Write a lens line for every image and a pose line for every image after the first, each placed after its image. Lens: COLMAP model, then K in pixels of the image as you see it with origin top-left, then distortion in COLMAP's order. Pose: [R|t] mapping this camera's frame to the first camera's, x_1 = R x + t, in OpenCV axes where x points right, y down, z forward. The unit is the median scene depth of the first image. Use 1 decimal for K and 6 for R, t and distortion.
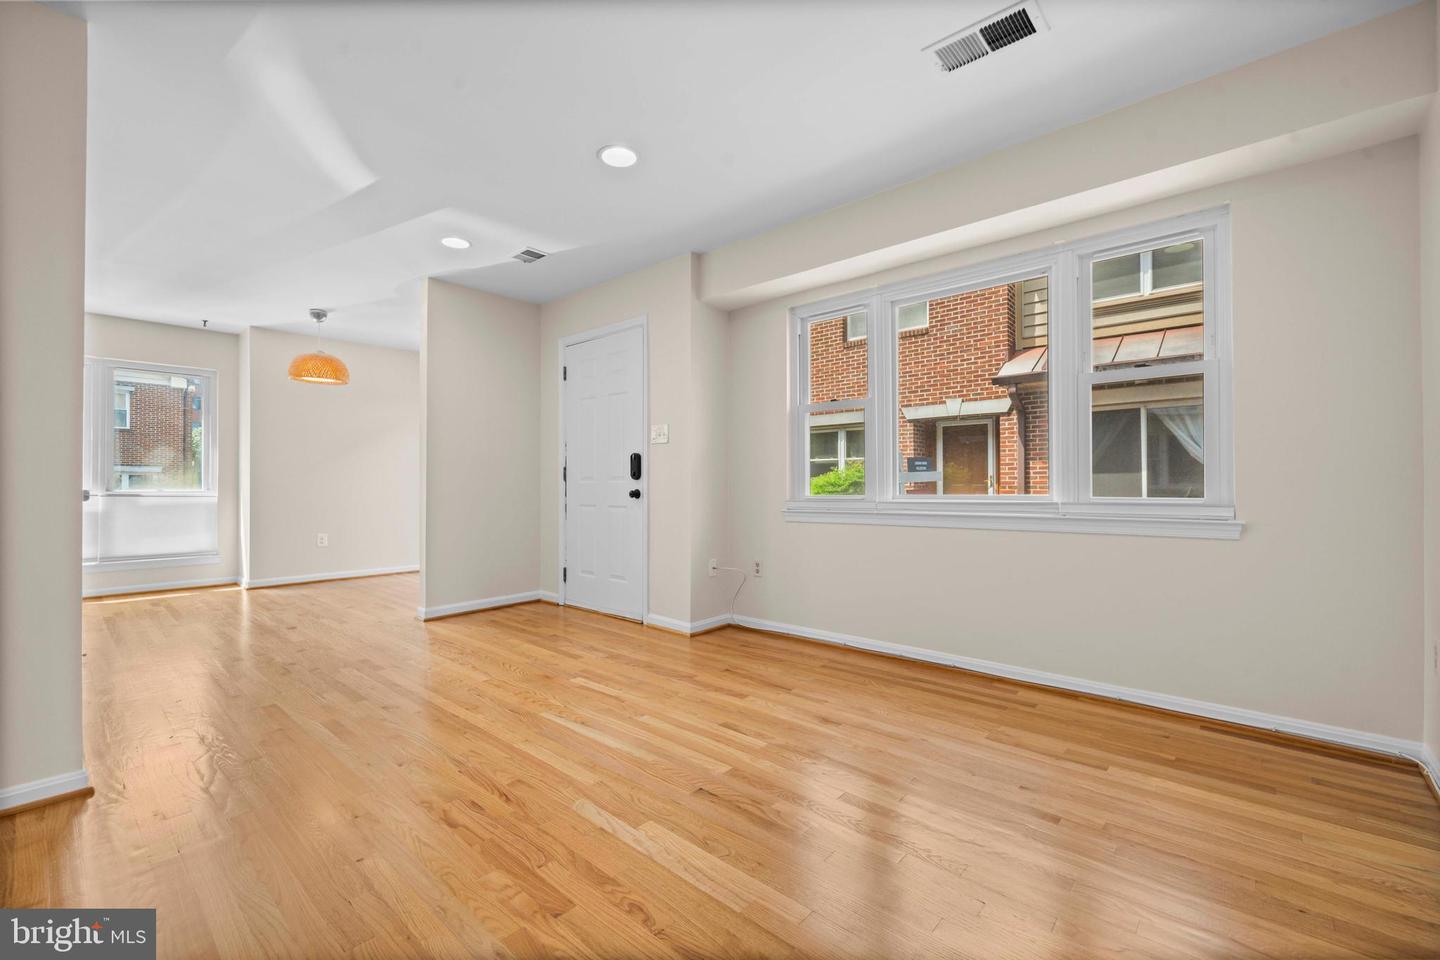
lens RADIAL K [[613.1, 0, 727.6], [0, 613.1, 479.0], [0, 0, 1]] dist [-0.000741, 0.001755]
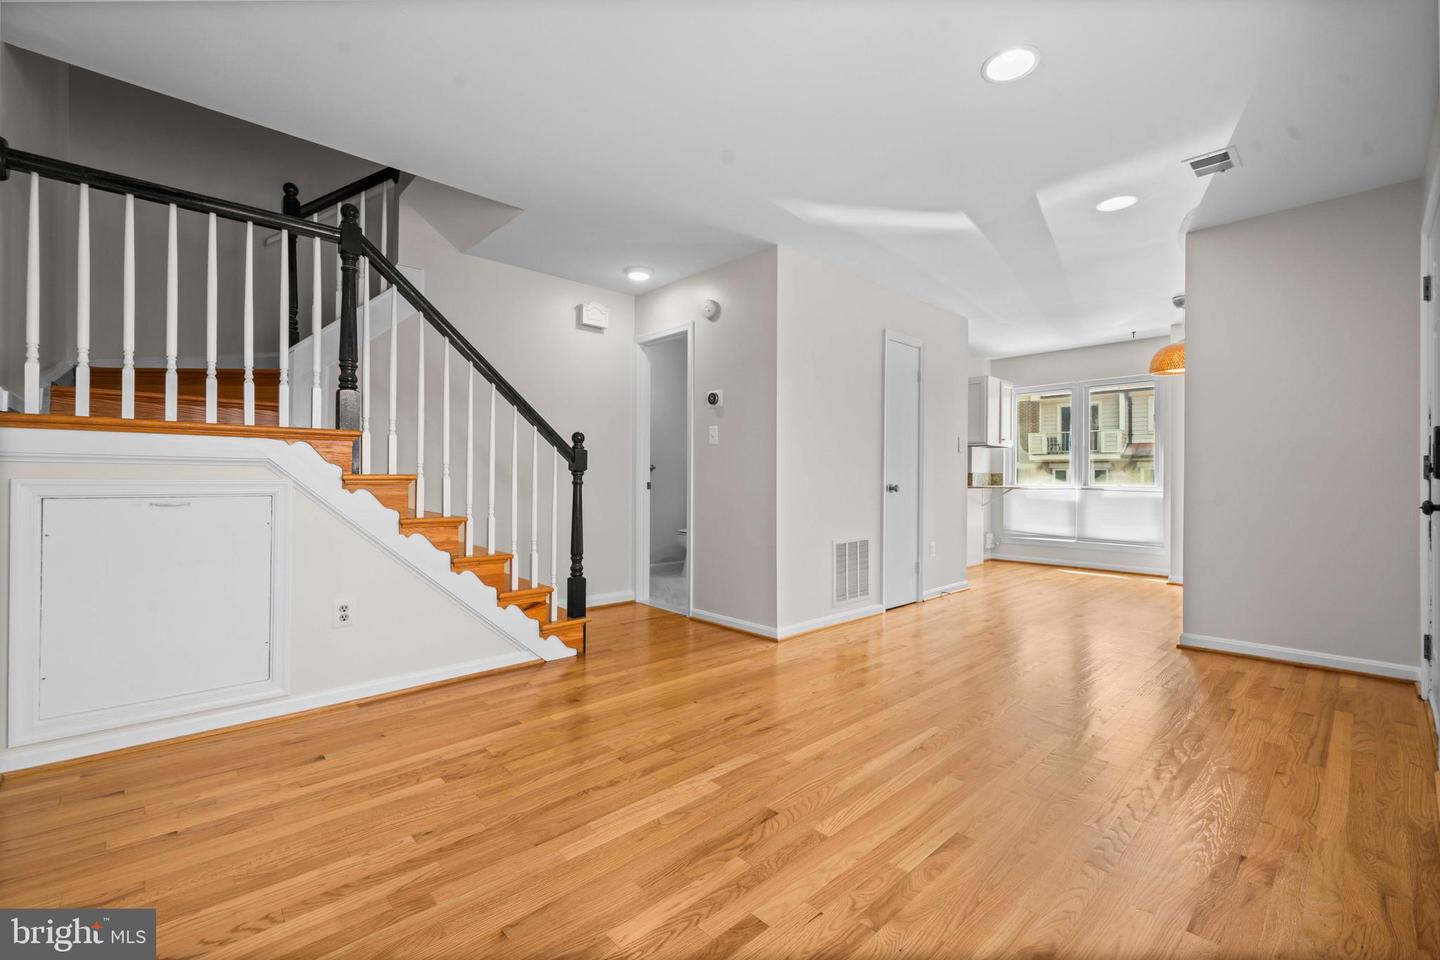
lens RADIAL K [[613.1, 0, 715.4], [0, 613.1, 477.3], [0, 0, 1]] dist [-0.000741, 0.001755]
pose [[-0.115256, 0.000006, -0.993336, 0.550601], [0.007494, 0.999972, -0.000864, -0.006042], [0.993308, -0.007543, -0.115252, 0.622390]]
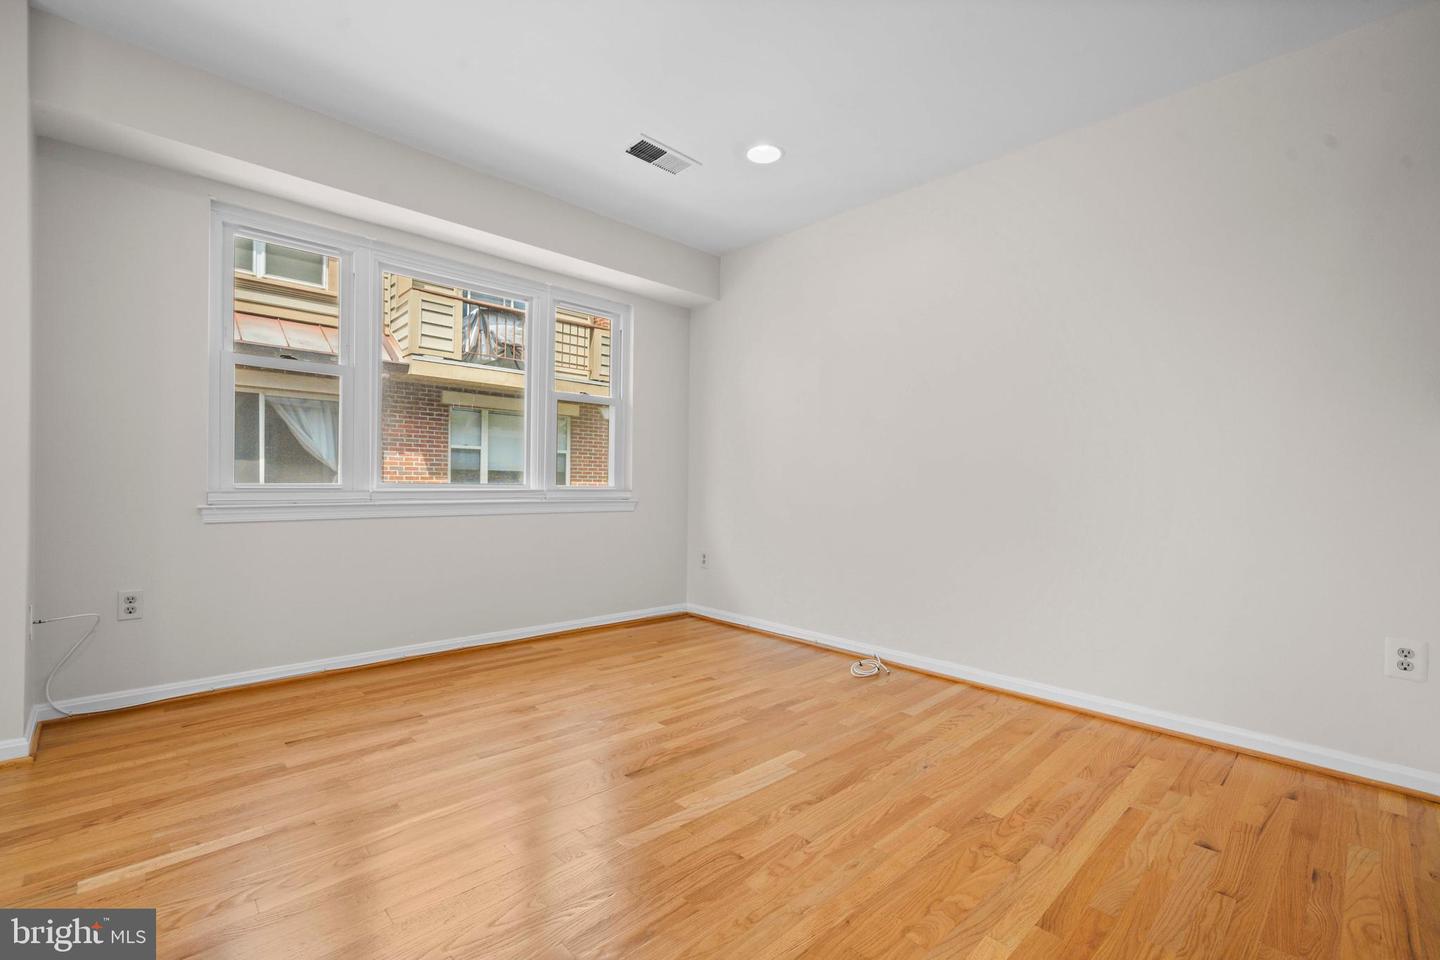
lens RADIAL K [[613.1, 0, 734.3], [0, 613.1, 490.2], [0, 0, 1]] dist [-0.000741, 0.001755]
pose [[0.076049, -0.009148, 0.997062, -0.628896], [-0.028088, 0.999541, 0.011314, 0.012219], [-0.996708, -0.028866, 0.075757, 0.464446]]
